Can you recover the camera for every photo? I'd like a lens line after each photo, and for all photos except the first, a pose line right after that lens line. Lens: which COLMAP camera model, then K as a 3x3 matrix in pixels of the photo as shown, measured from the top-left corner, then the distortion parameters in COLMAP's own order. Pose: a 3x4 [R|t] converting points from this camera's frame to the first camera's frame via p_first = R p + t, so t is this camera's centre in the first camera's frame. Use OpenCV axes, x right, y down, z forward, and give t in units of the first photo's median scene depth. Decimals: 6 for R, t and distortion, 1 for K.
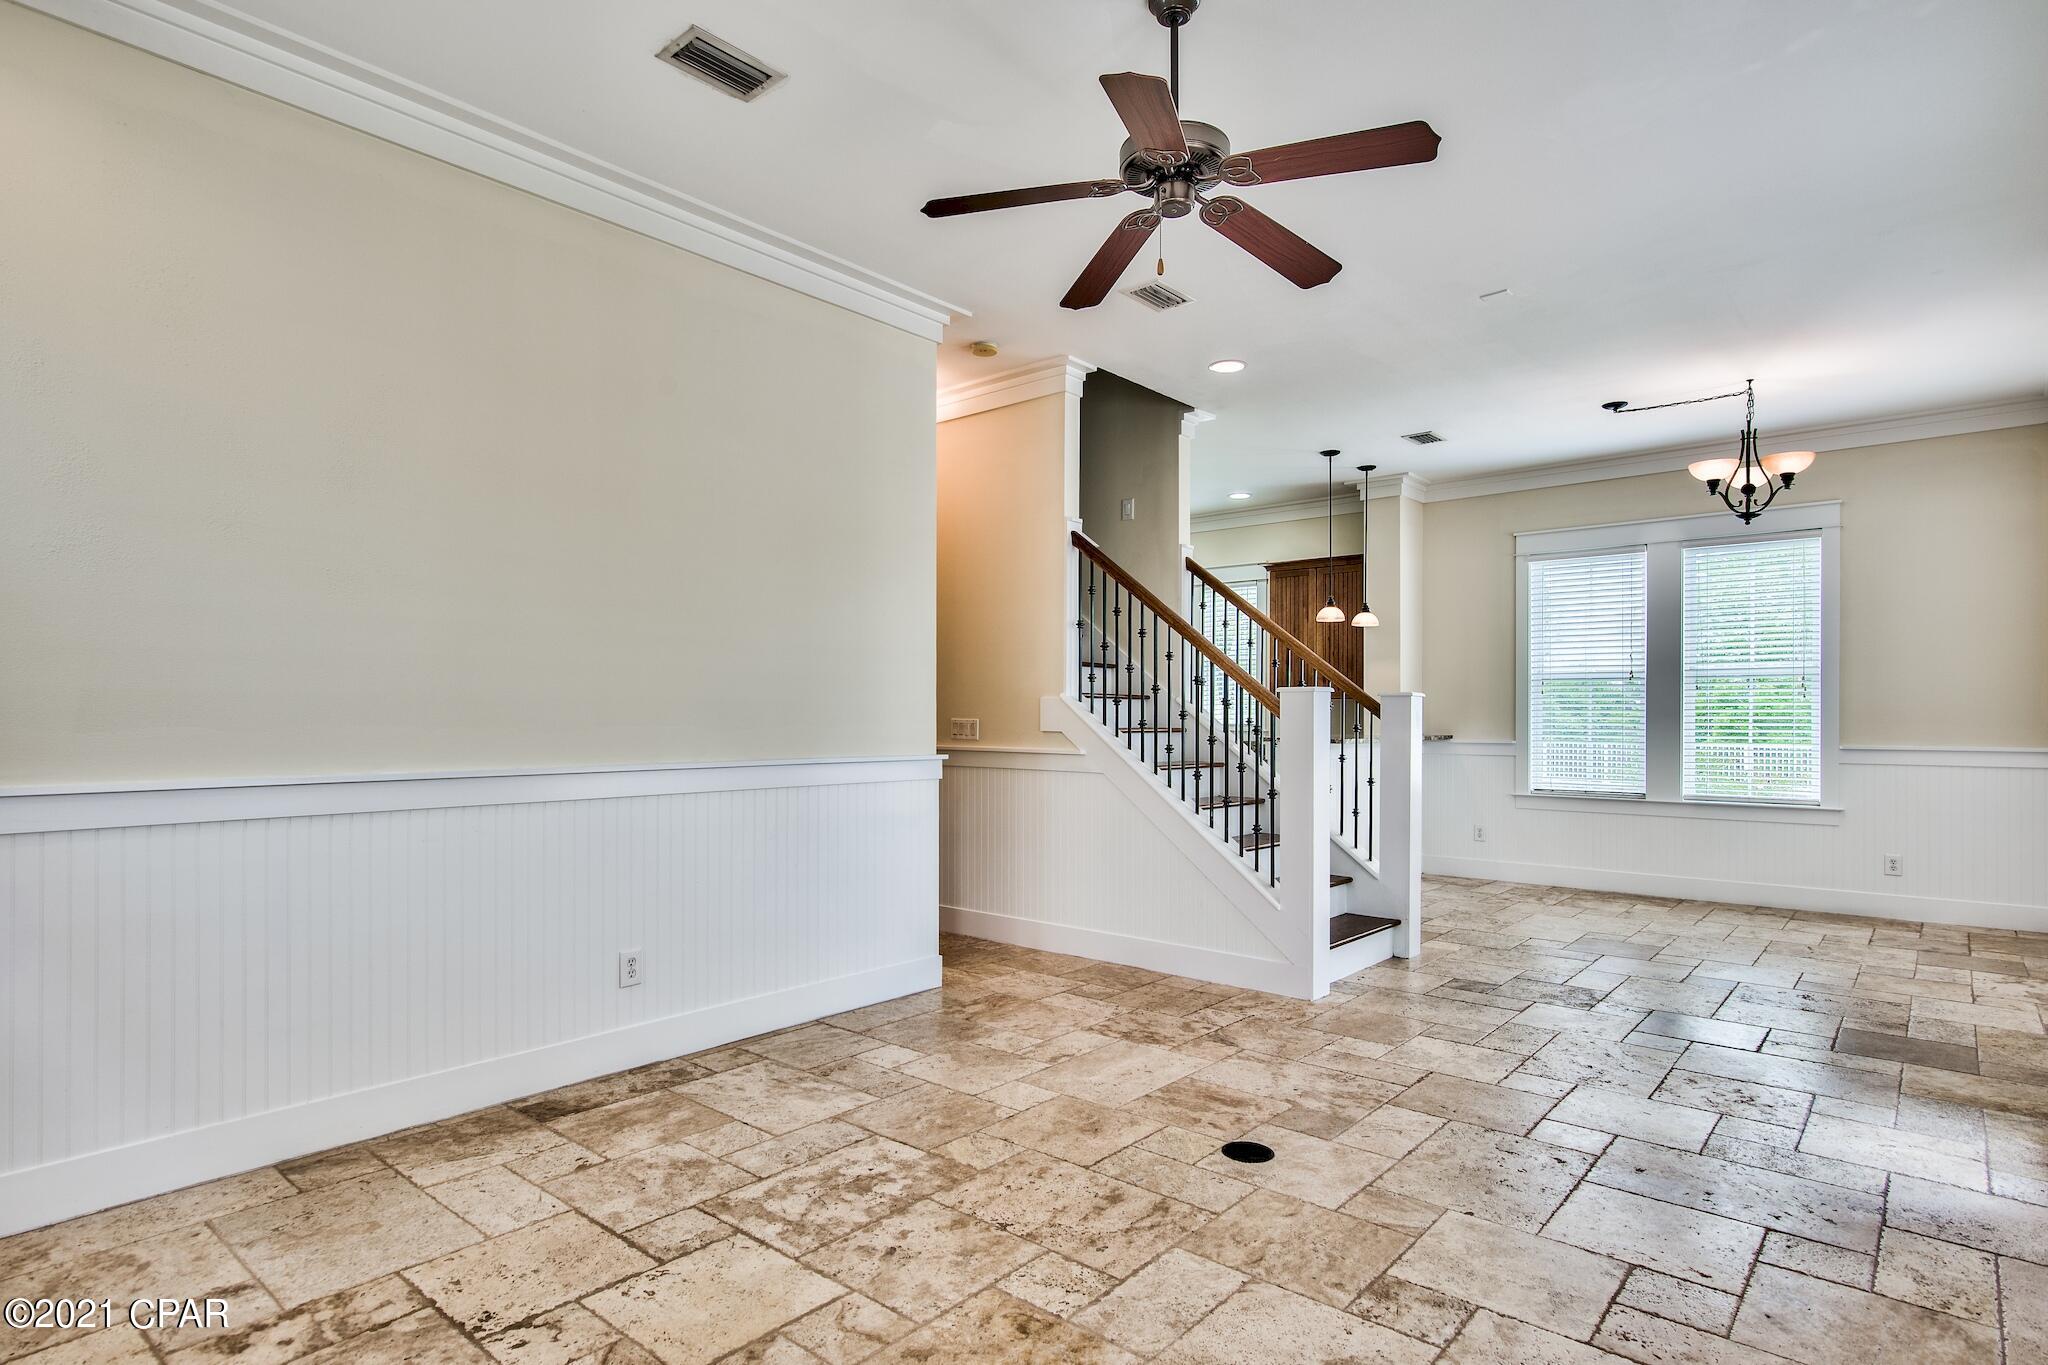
lens RADIAL K [[1086.3, 0, 992.7], [0, 1086.3, 718.1], [0, 0, 1]] dist [-0.001024, -0.001073]
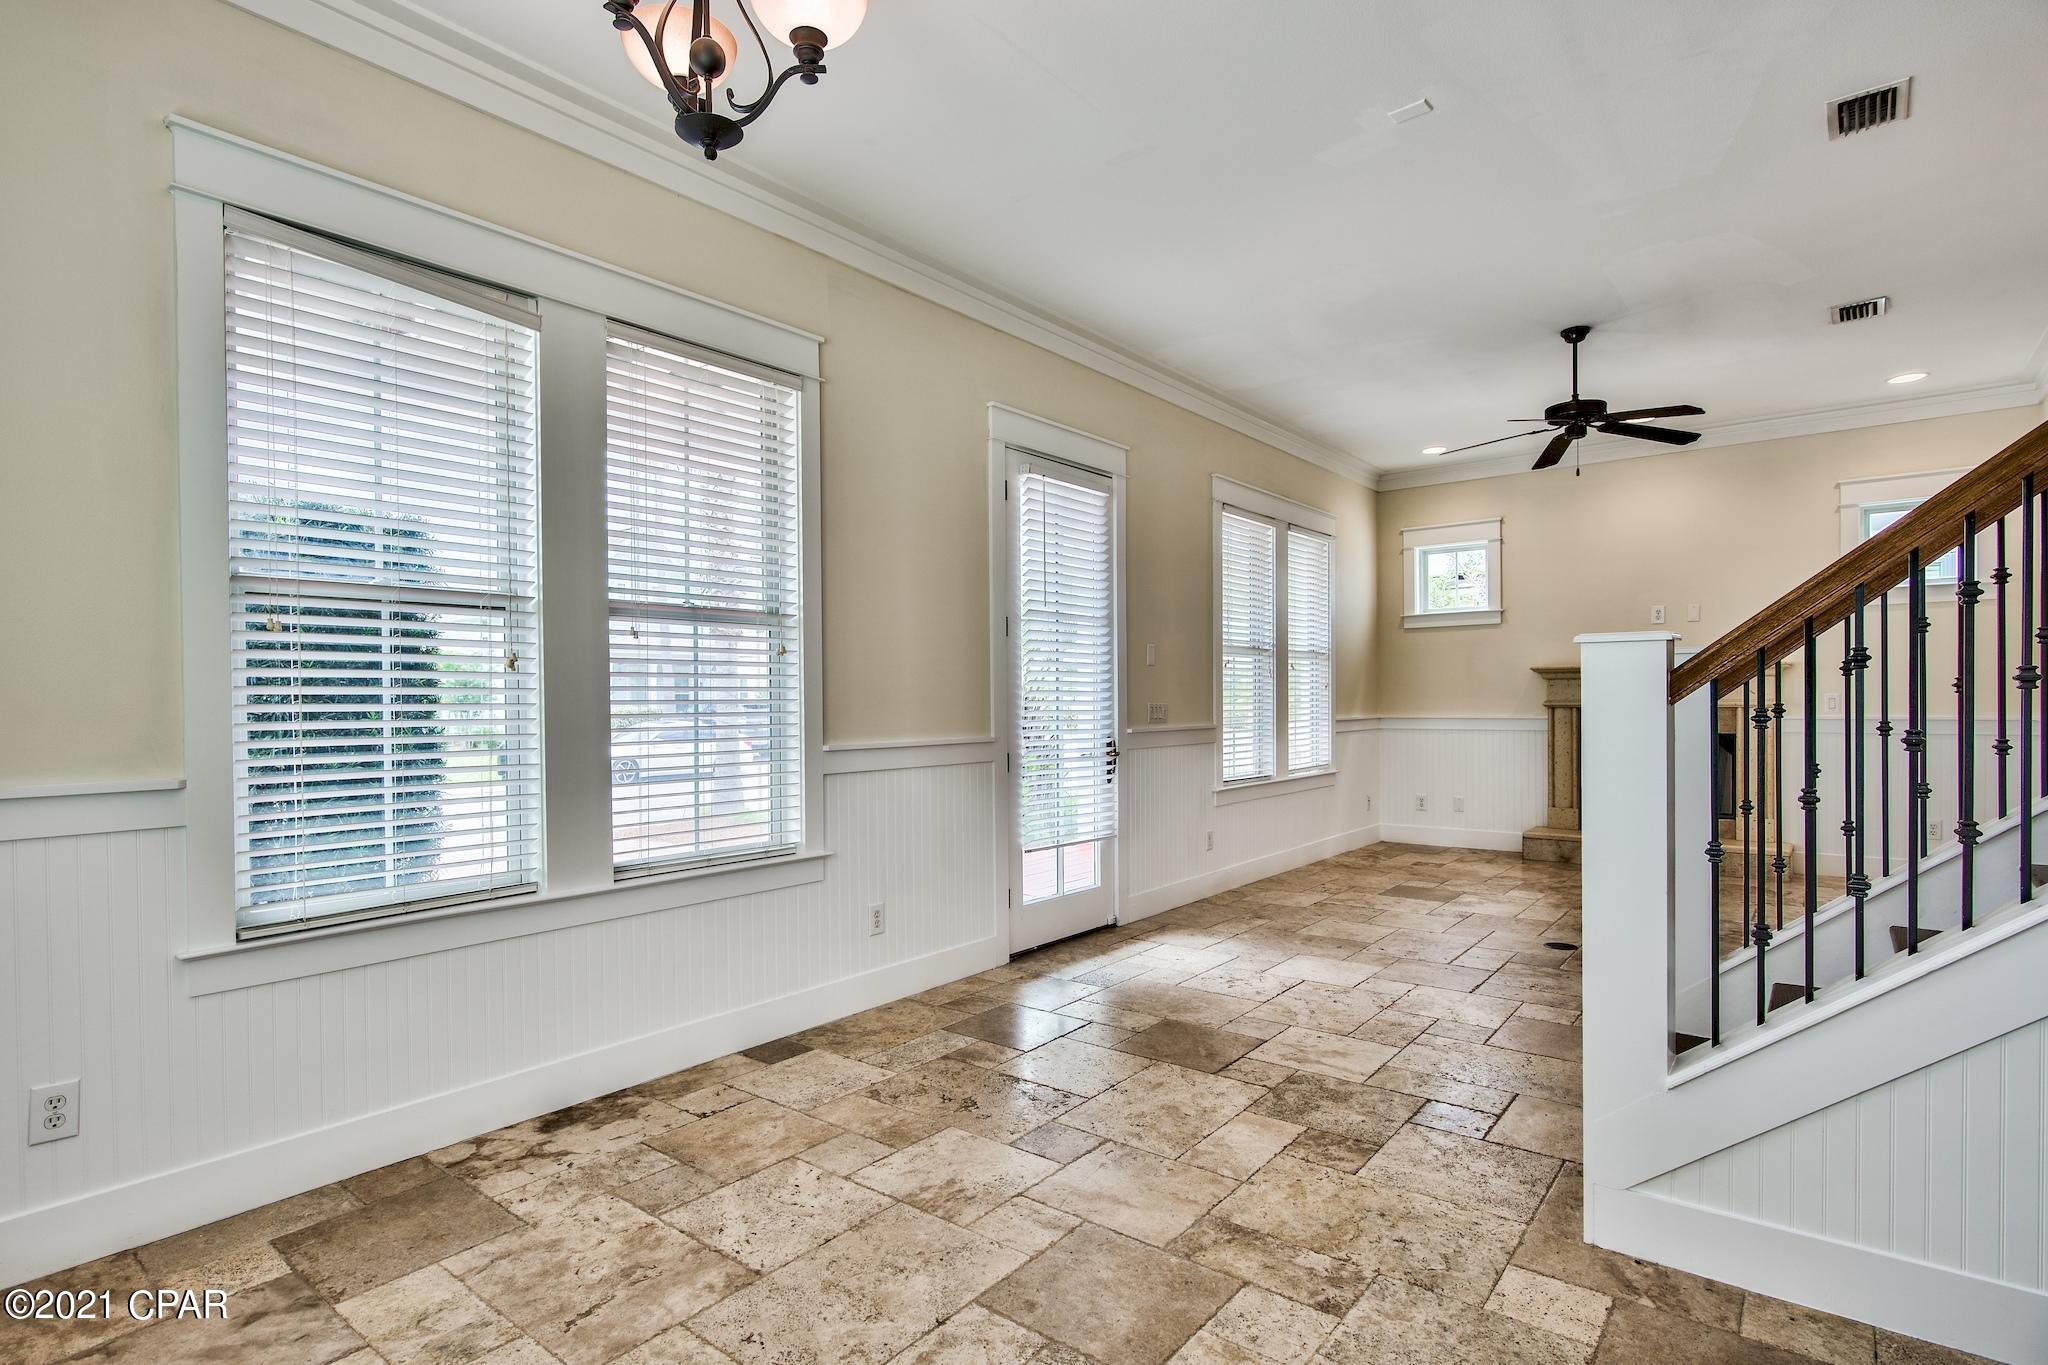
lens RADIAL K [[1012.9, 0, 1011.6], [0, 1012.9, 710.0], [0, 0, 1]] dist [-0.005766, -0.000450]
pose [[-0.998859, 0.010863, -0.046506, 0.893031], [0.010224, 0.999850, 0.013974, -0.000330], [0.046651, 0.013483, -0.998820, 1.946156]]
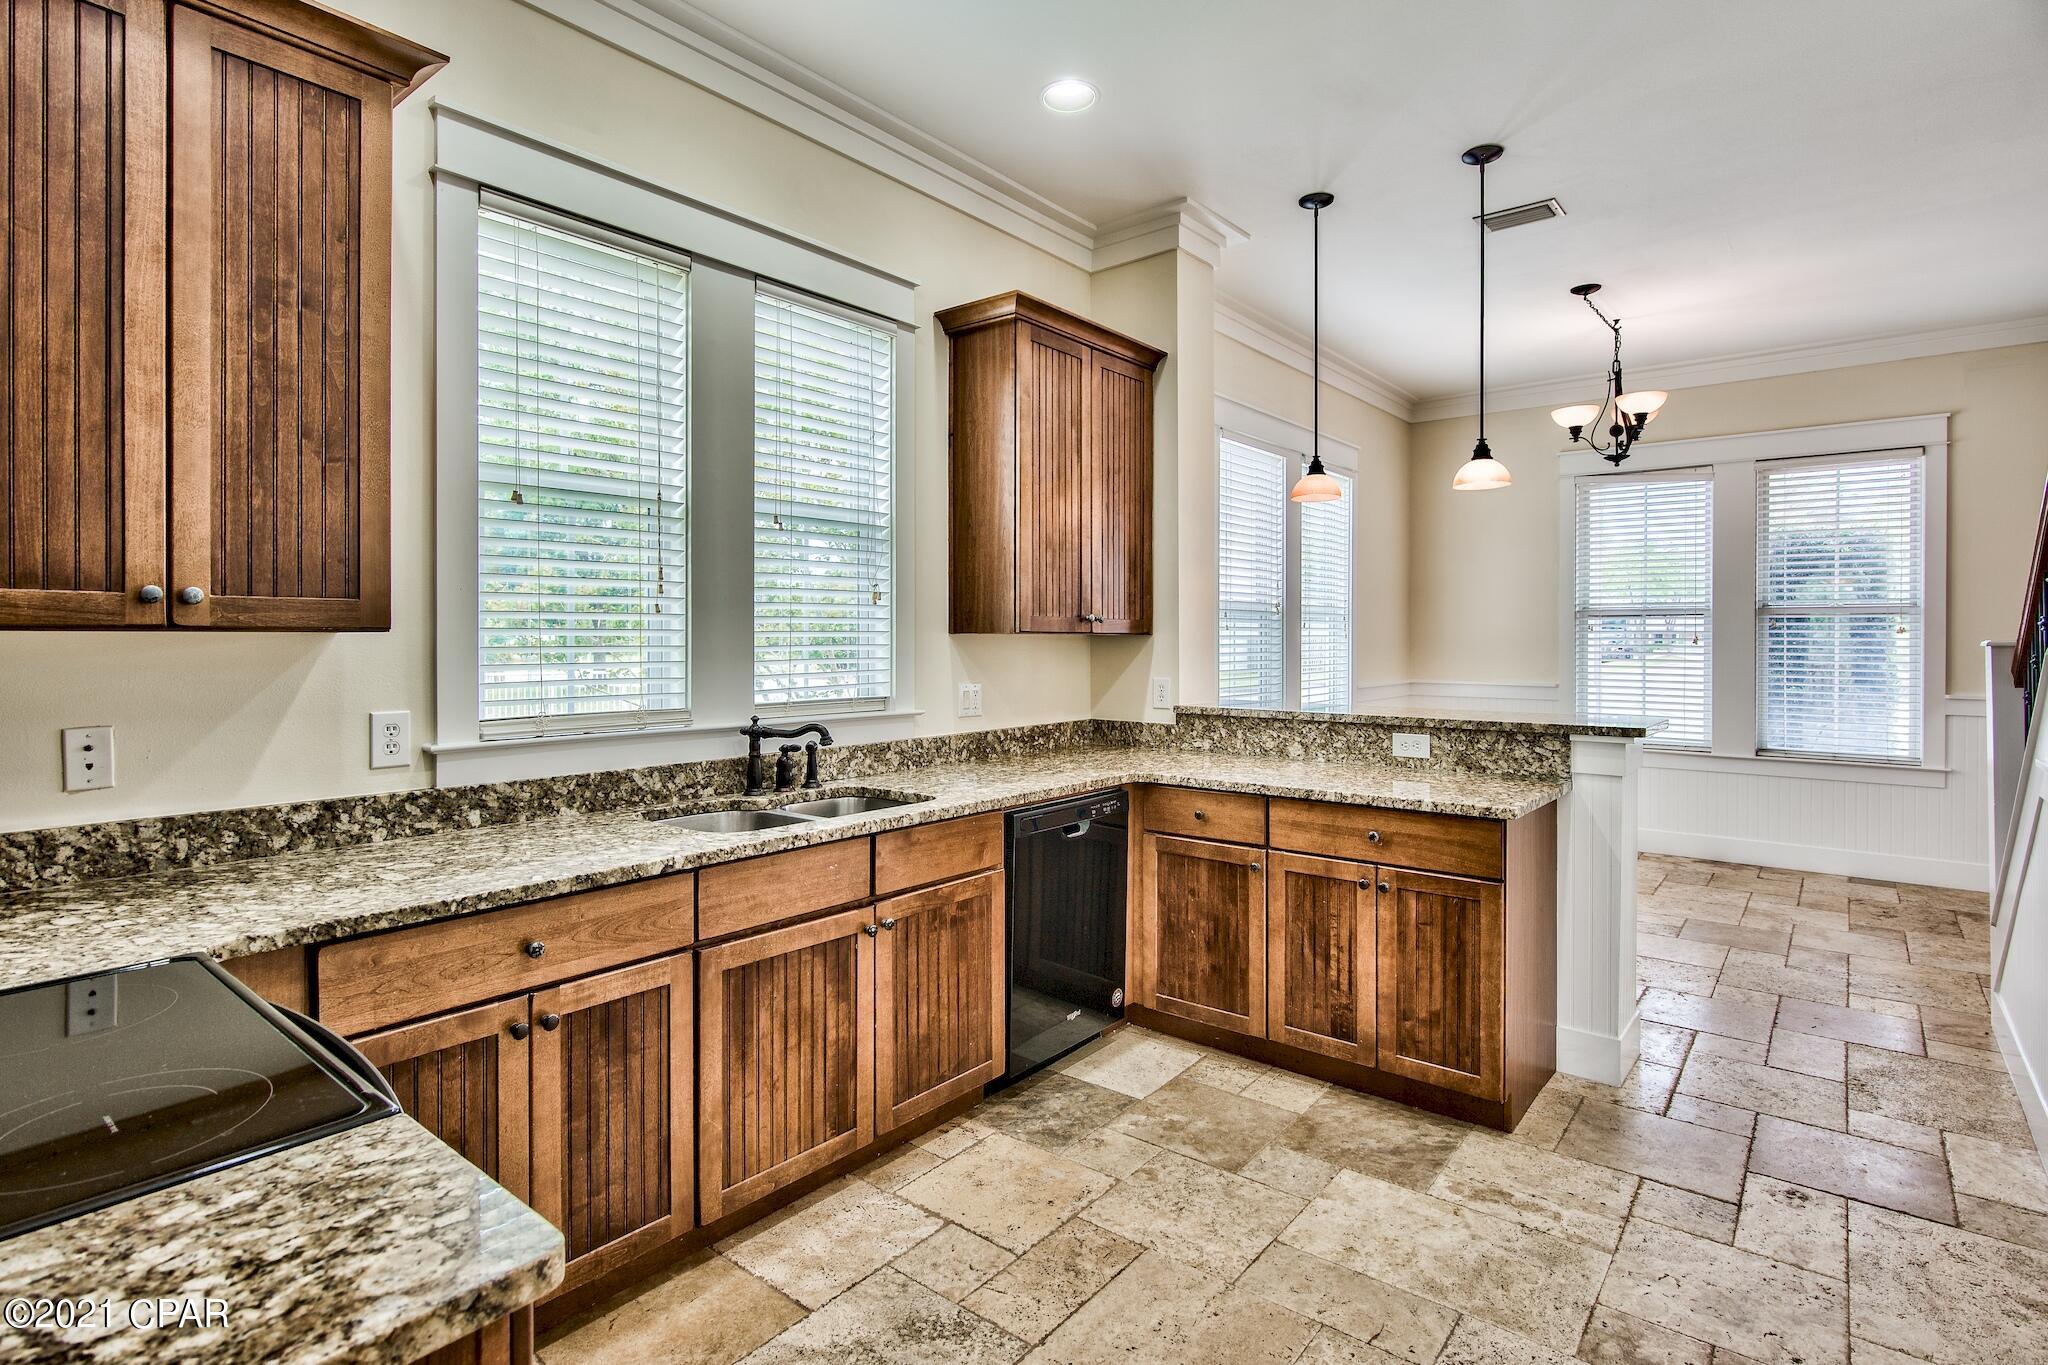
lens RADIAL K [[1012.9, 0, 1029.8], [0, 1012.9, 642.8], [0, 0, 1]] dist [-0.005766, -0.000450]
pose [[-0.040504, -0.006698, 0.999157, -0.284722], [0.000238, 0.999977, 0.006713, -0.034157], [-0.999179, 0.000509, -0.040502, 2.277938]]
